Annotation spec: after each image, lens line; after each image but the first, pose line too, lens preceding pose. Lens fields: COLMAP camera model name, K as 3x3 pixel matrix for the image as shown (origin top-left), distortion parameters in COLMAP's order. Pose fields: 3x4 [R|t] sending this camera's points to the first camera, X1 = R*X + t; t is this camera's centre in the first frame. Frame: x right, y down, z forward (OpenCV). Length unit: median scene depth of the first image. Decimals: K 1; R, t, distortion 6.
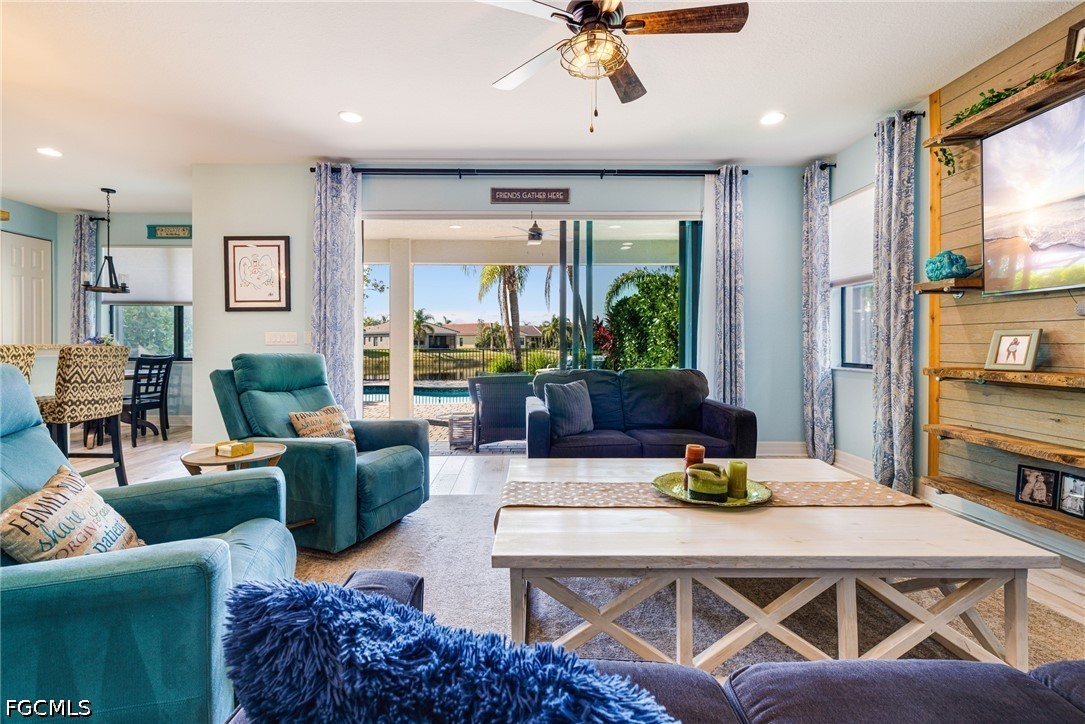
lens RADIAL K [[483.1, 0, 547.1], [0, 483.1, 347.9], [0, 0, 1]] dist [-0.002576, 0.000177]
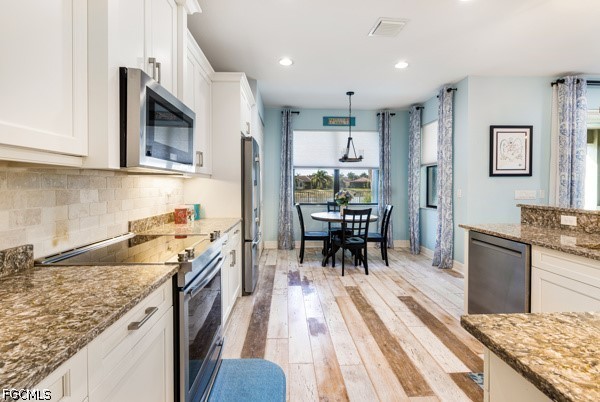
lens RADIAL K [[267.2, 0, 303.4], [0, 267.2, 189.7], [0, 0, 1]] dist [-0.002576, 0.000177]
pose [[0.998524, 0.000086, 0.054306, -1.285416], [-0.000559, 0.999962, 0.008685, -0.042411], [-0.054303, -0.008703, 0.998487, 0.215277]]
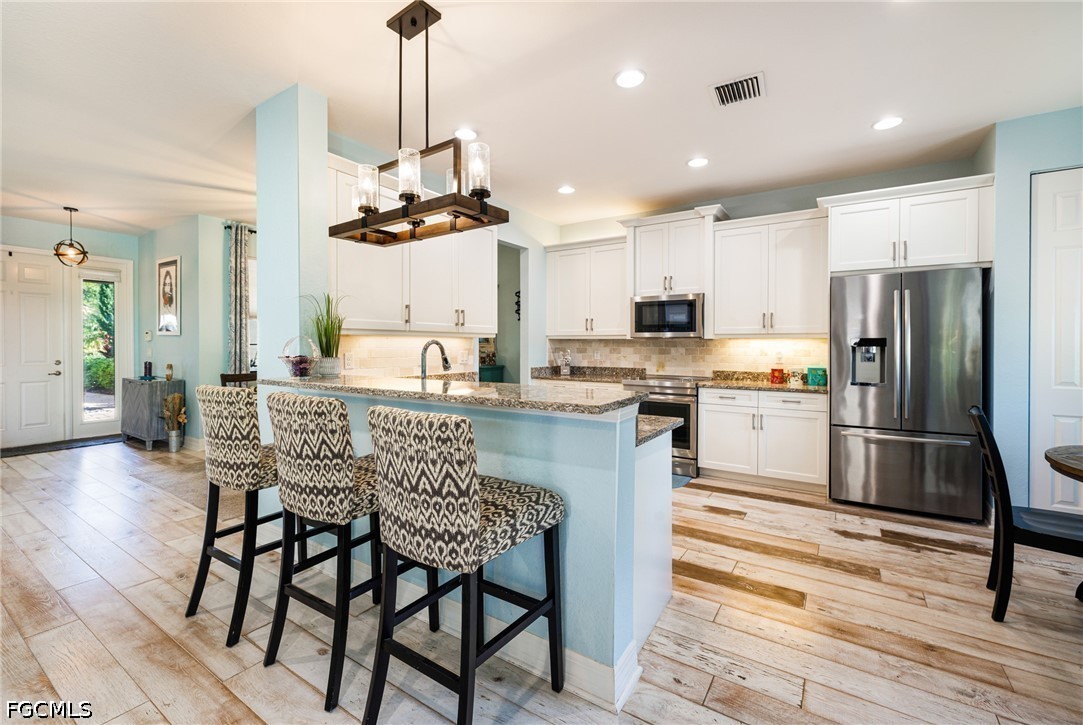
lens RADIAL K [[456.3, 0, 546.1], [0, 456.3, 357.4], [0, 0, 1]] dist [-0.000204, 0.000122]
pose [[-0.535621, 0.022683, -0.844154, -0.428308], [-0.008445, 0.999445, 0.032214, -0.049425], [0.844416, 0.024383, -0.535133, 0.889895]]
